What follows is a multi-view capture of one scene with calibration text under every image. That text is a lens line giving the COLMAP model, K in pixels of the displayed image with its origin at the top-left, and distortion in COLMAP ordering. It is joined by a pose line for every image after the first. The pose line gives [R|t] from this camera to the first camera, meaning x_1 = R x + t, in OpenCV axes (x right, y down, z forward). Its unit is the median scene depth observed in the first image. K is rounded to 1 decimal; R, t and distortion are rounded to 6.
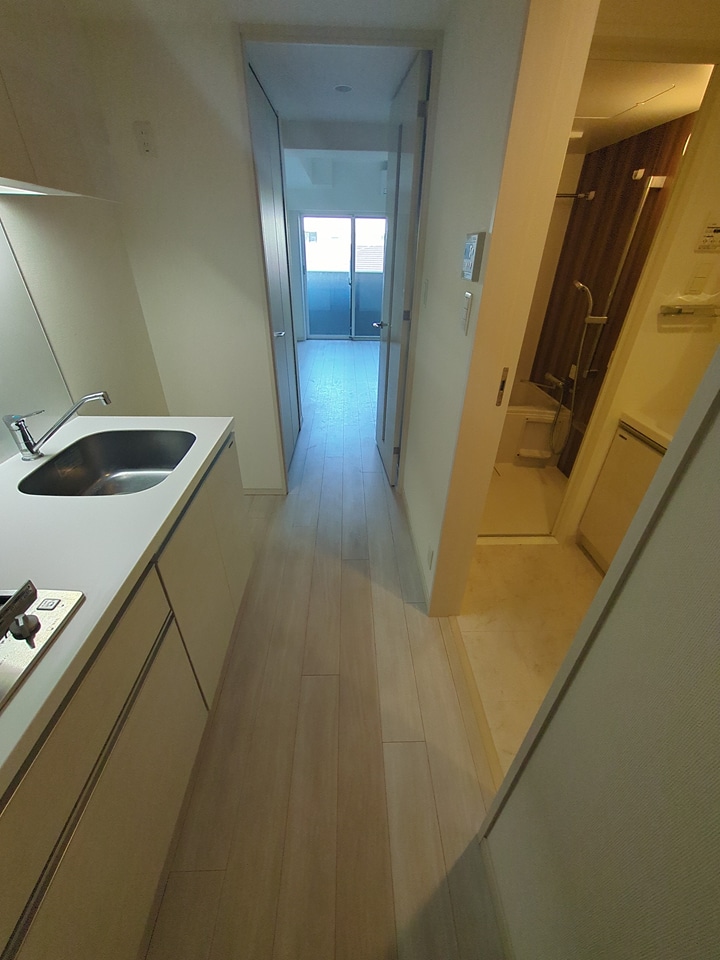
lens RADIAL K [[380.0, 0, 359.7], [0, 380.0, 480.1], [0, 0, 1]] dist [0.000737, -0.000392]
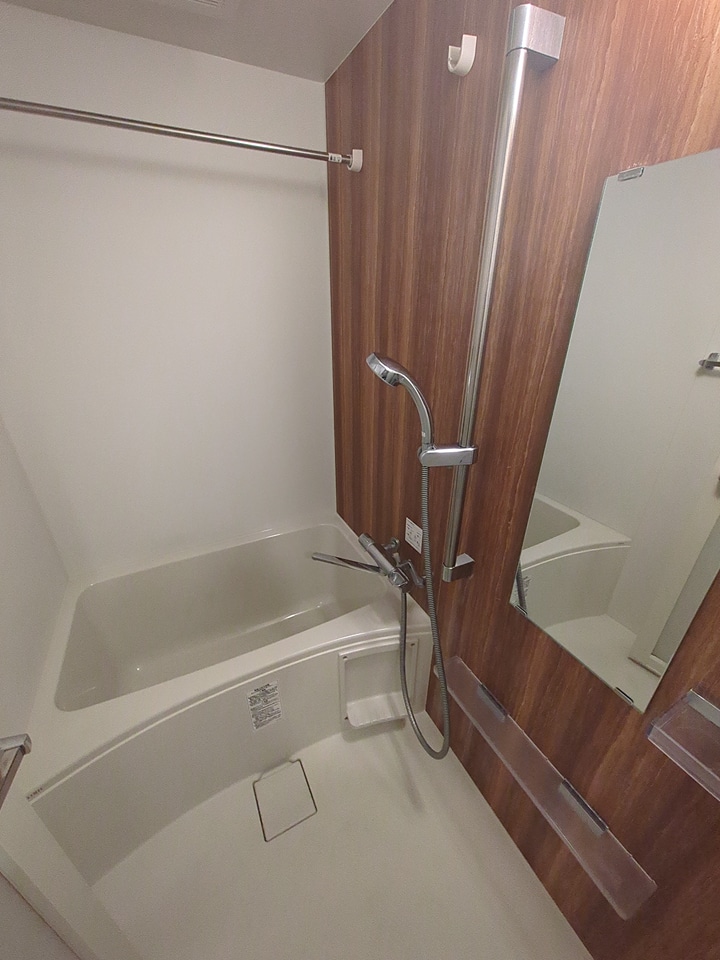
lens RADIAL K [[380.0, 0, 358.6], [0, 380.0, 480.5], [0, 0, 1]] dist [0.000737, -0.000392]
pose [[0.907057, -0.194080, 0.373606, 0.337709], [0.230906, 0.971363, -0.056001, -0.330247], [-0.352038, 0.137064, 0.925896, 0.578282]]
